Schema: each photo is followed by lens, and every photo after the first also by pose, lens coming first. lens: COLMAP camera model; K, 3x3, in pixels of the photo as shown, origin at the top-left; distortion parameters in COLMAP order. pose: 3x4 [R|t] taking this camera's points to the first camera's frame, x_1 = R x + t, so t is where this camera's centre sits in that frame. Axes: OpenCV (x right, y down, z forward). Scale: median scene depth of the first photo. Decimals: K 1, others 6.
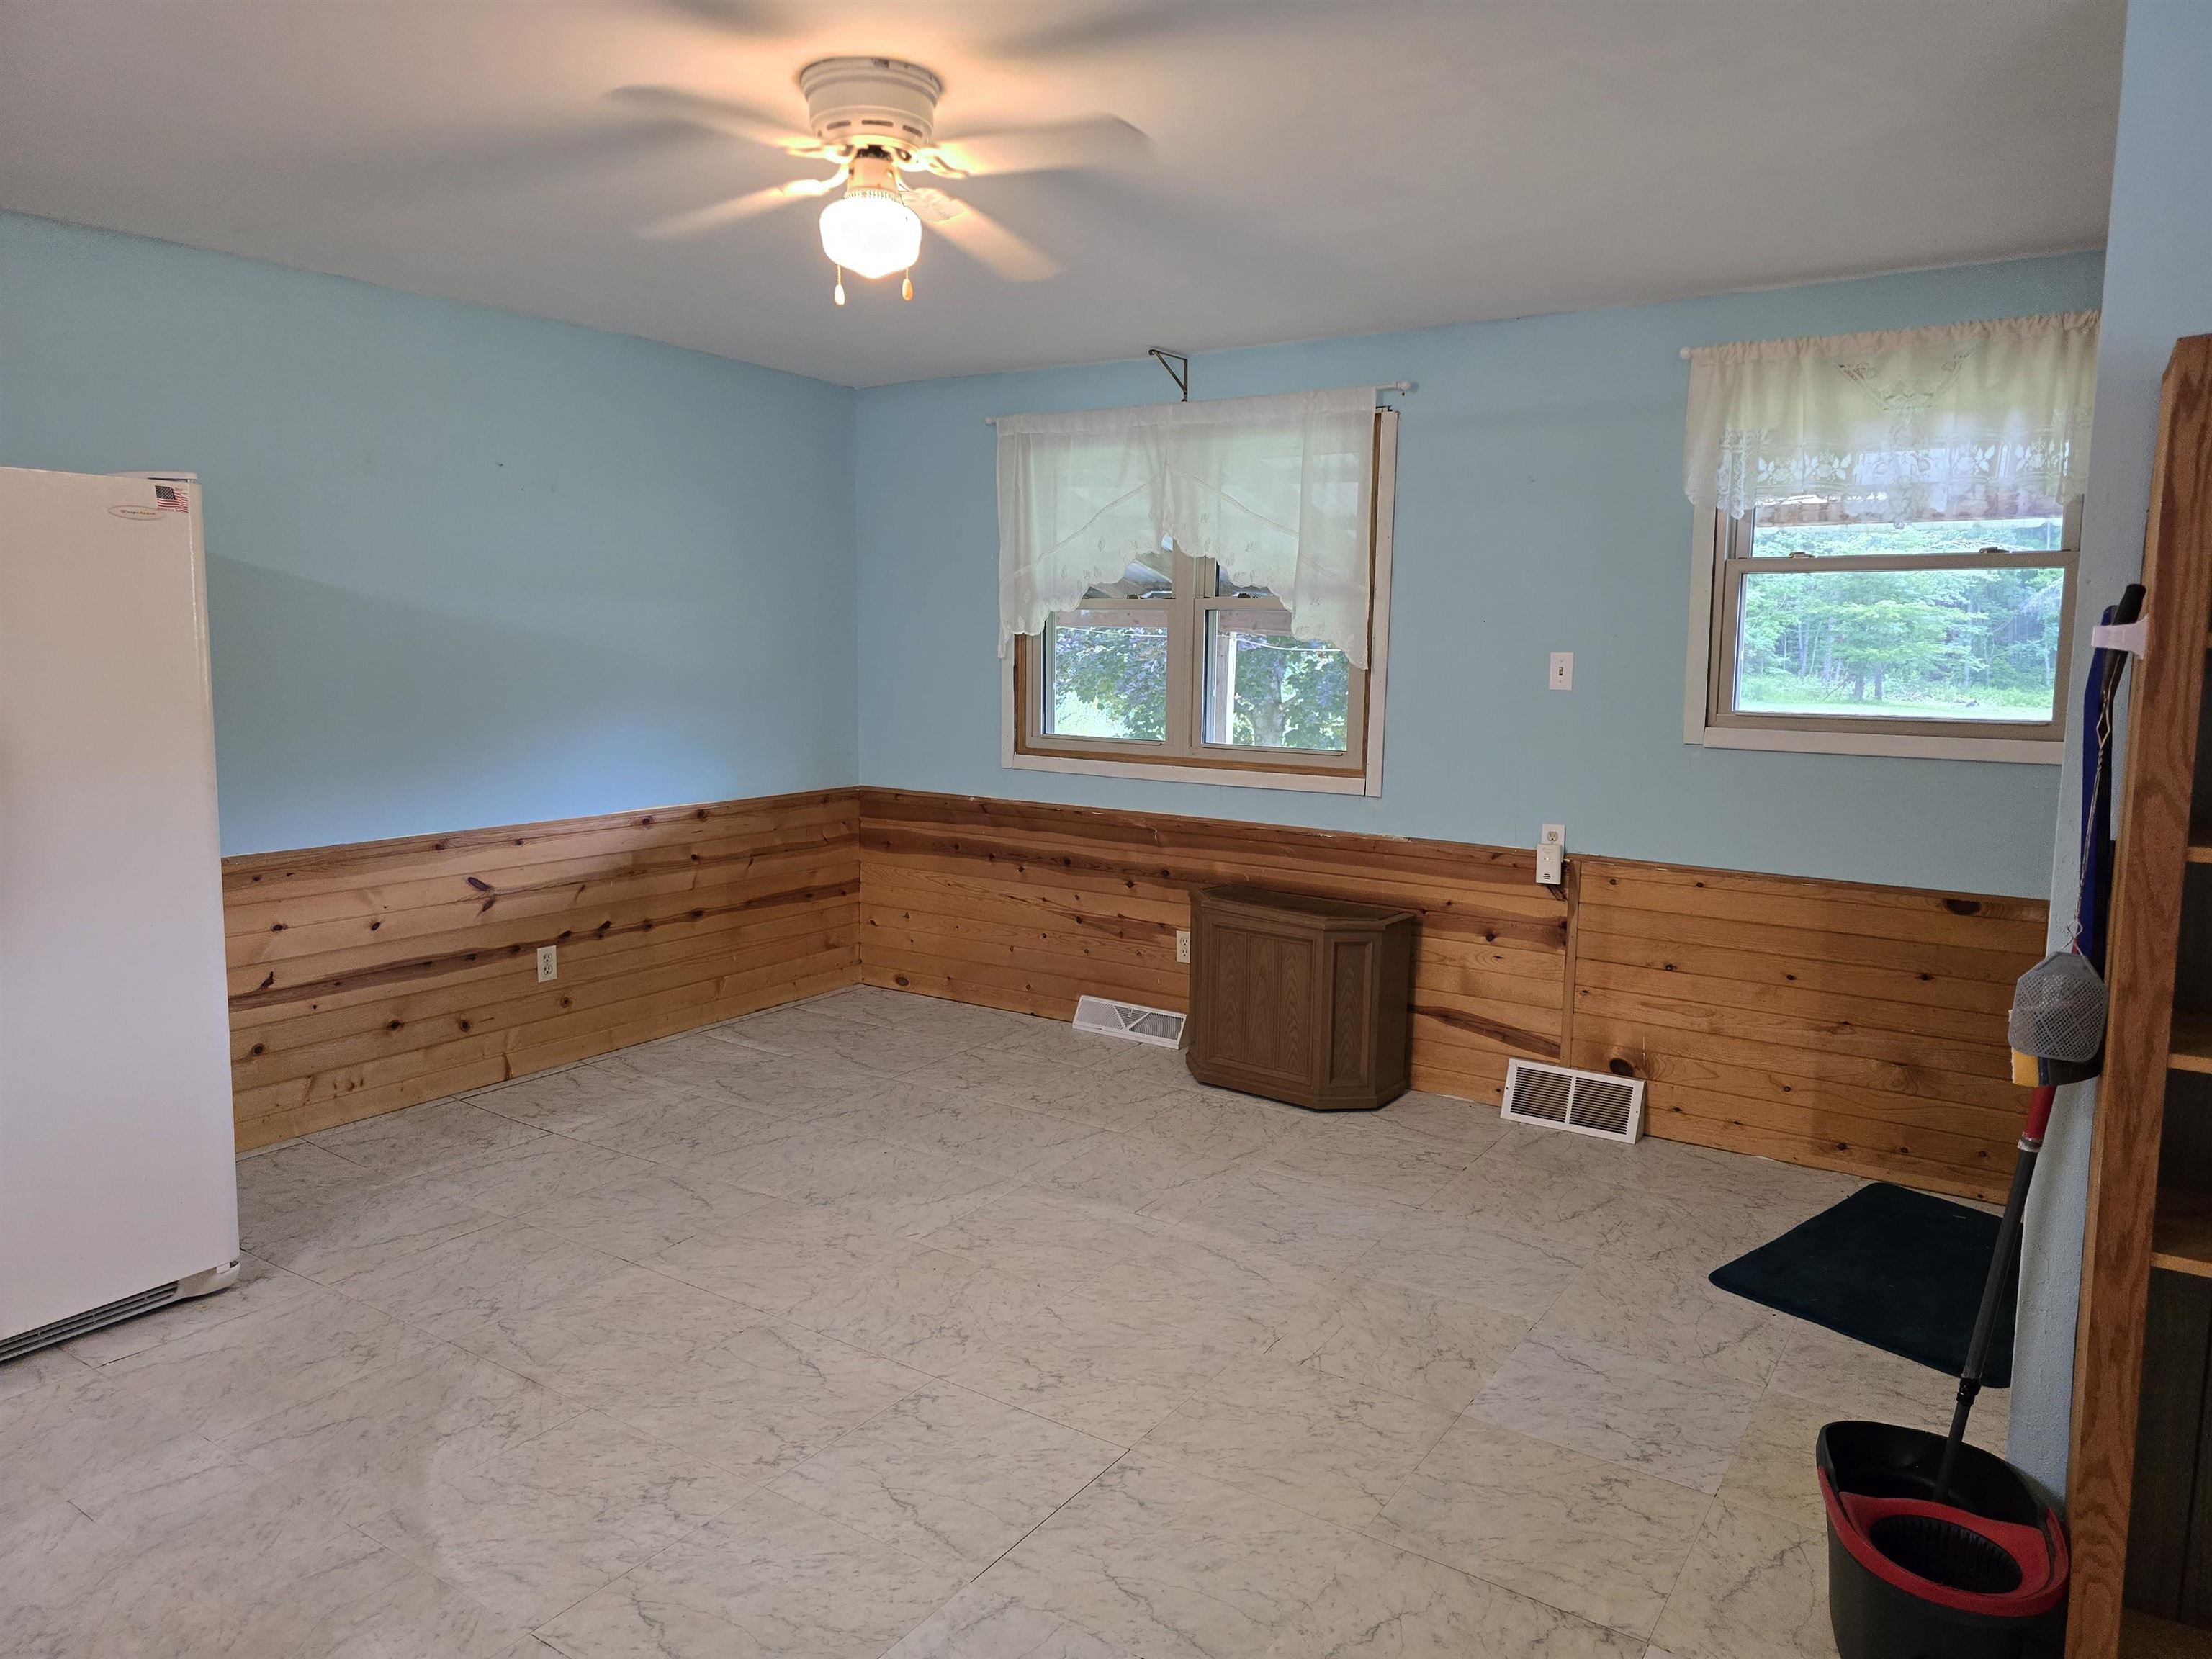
lens RADIAL K [[1480.6, 0, 1131.4], [0, 1480.6, 800.9], [0, 0, 1]] dist [0.085668, -0.080970]
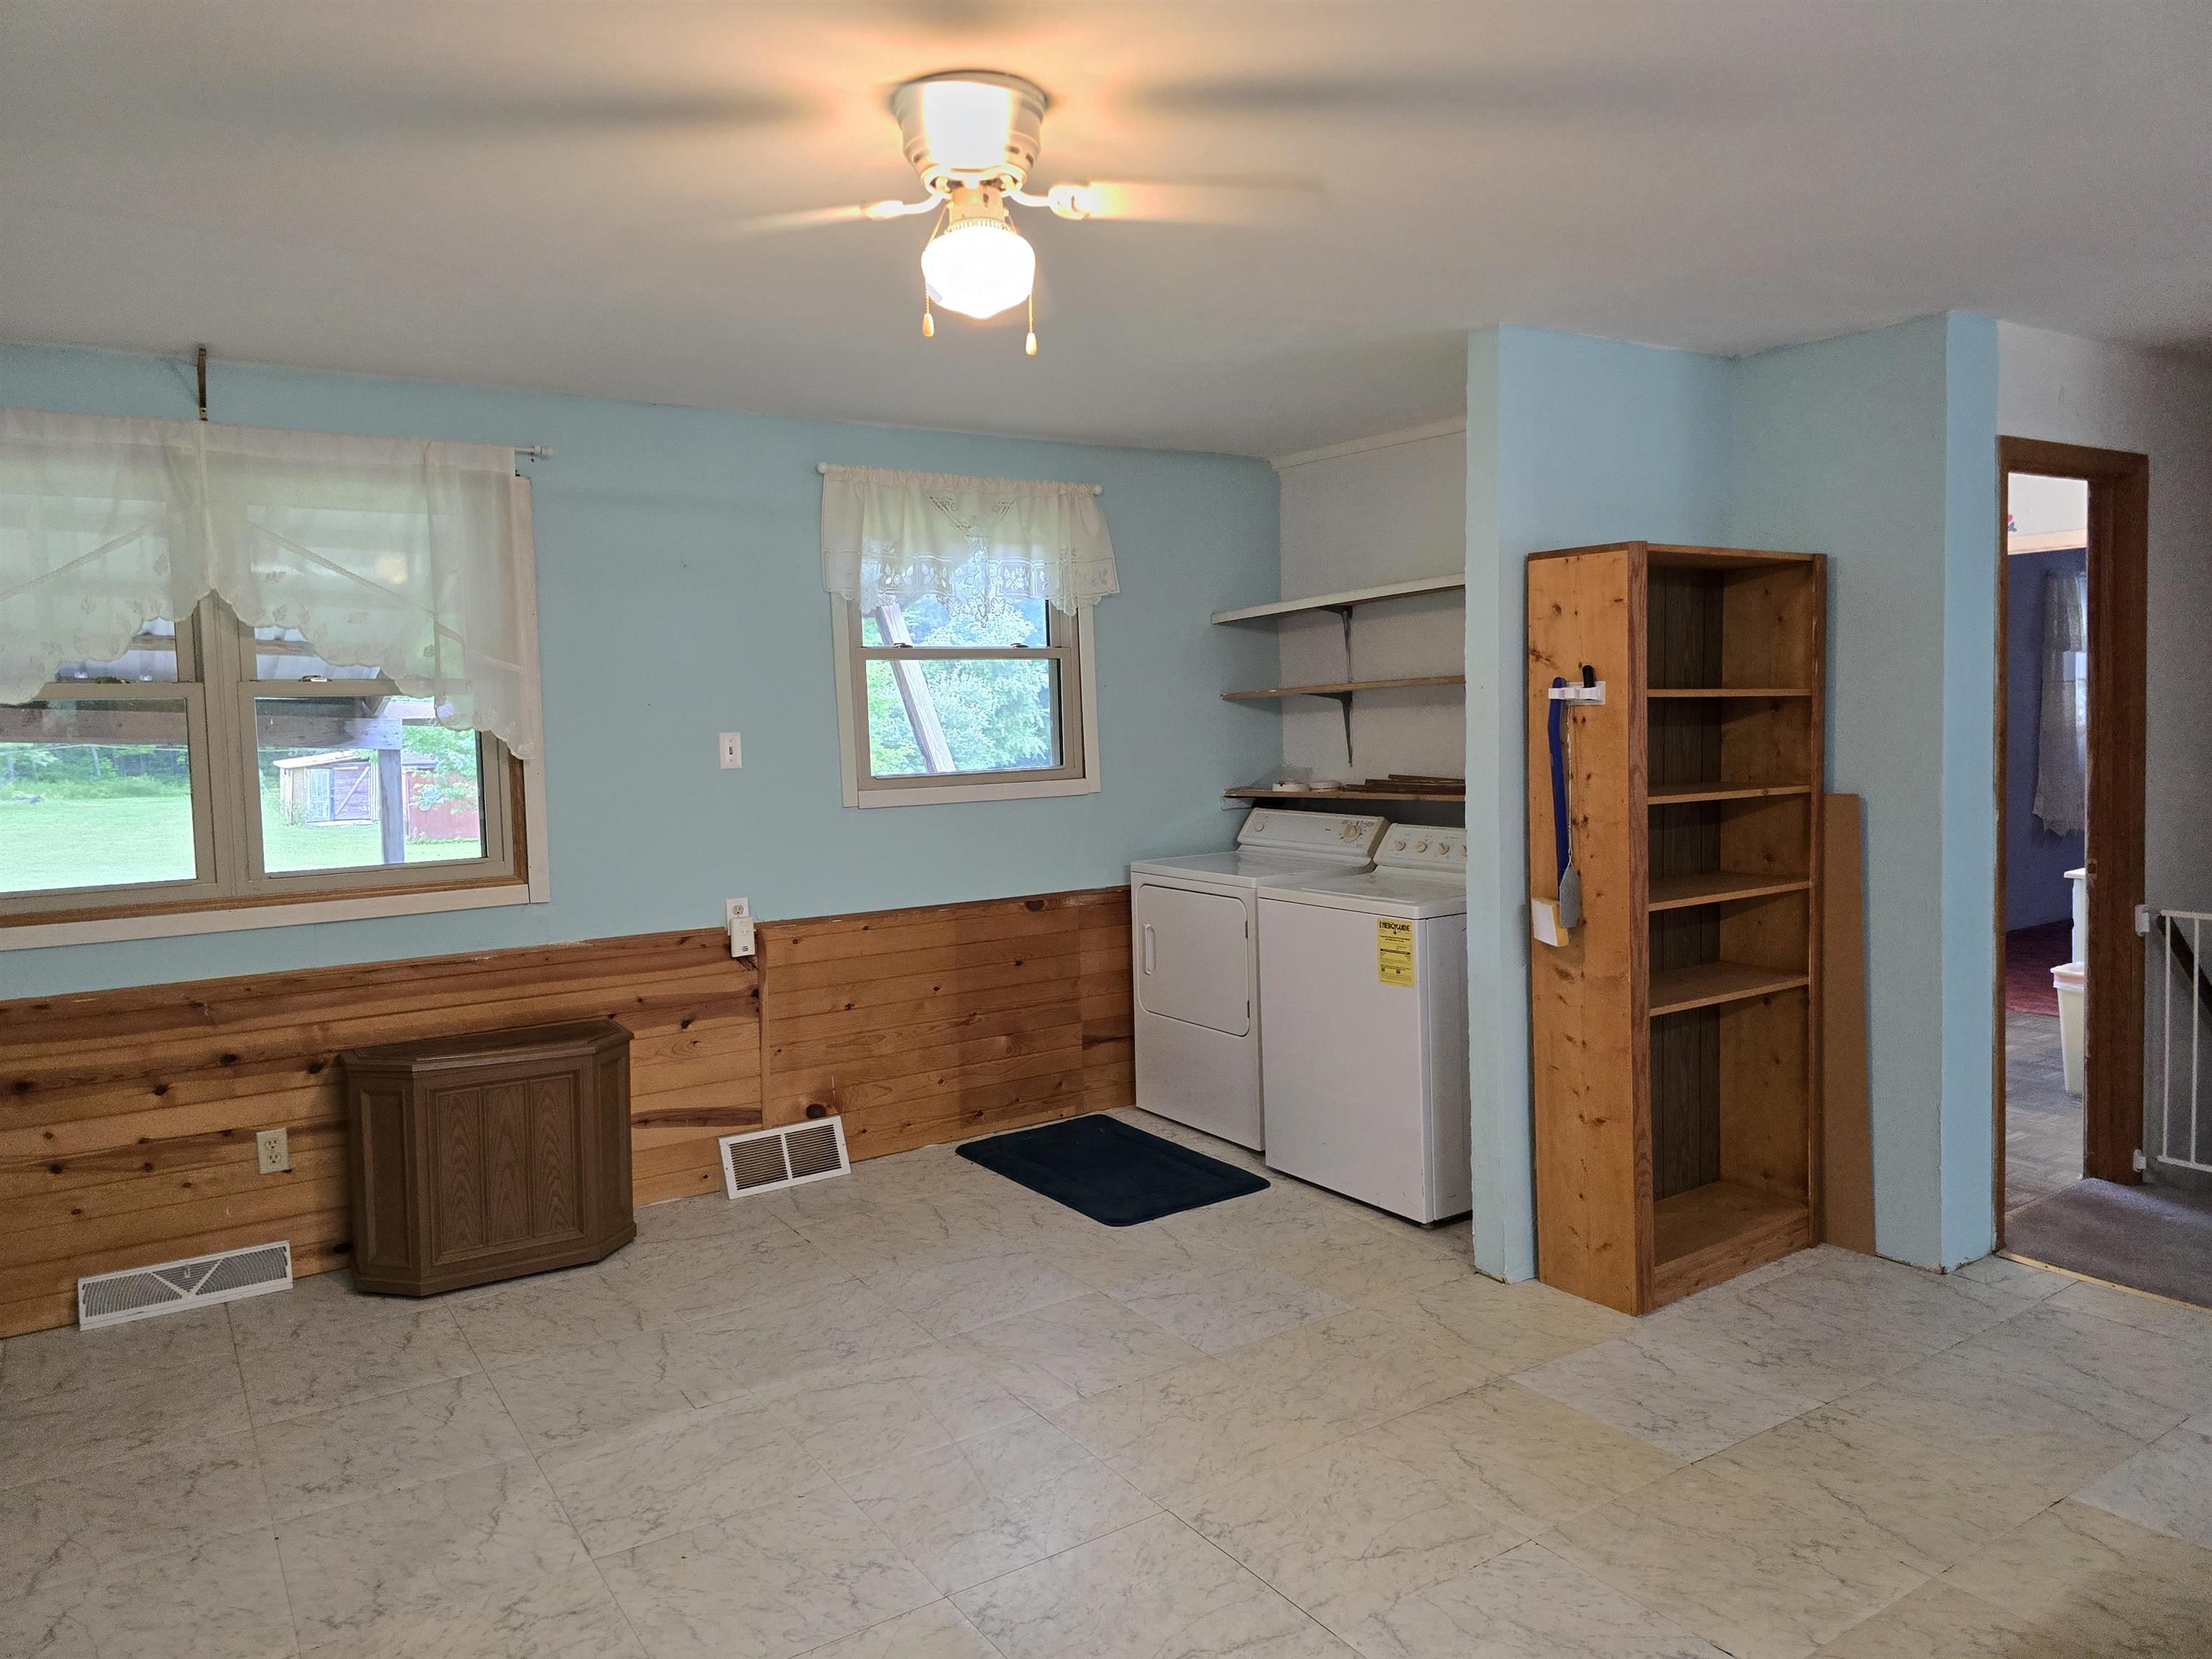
lens RADIAL K [[1469.2, 0, 1114.7], [0, 1469.2, 790.8], [0, 0, 1]] dist [0.102543, -0.083239]
pose [[0.404797, -0.076138, 0.911231, -0.540760], [0.134574, 0.990637, 0.022991, -0.046570], [-0.904450, 0.113322, 0.411253, 0.335562]]
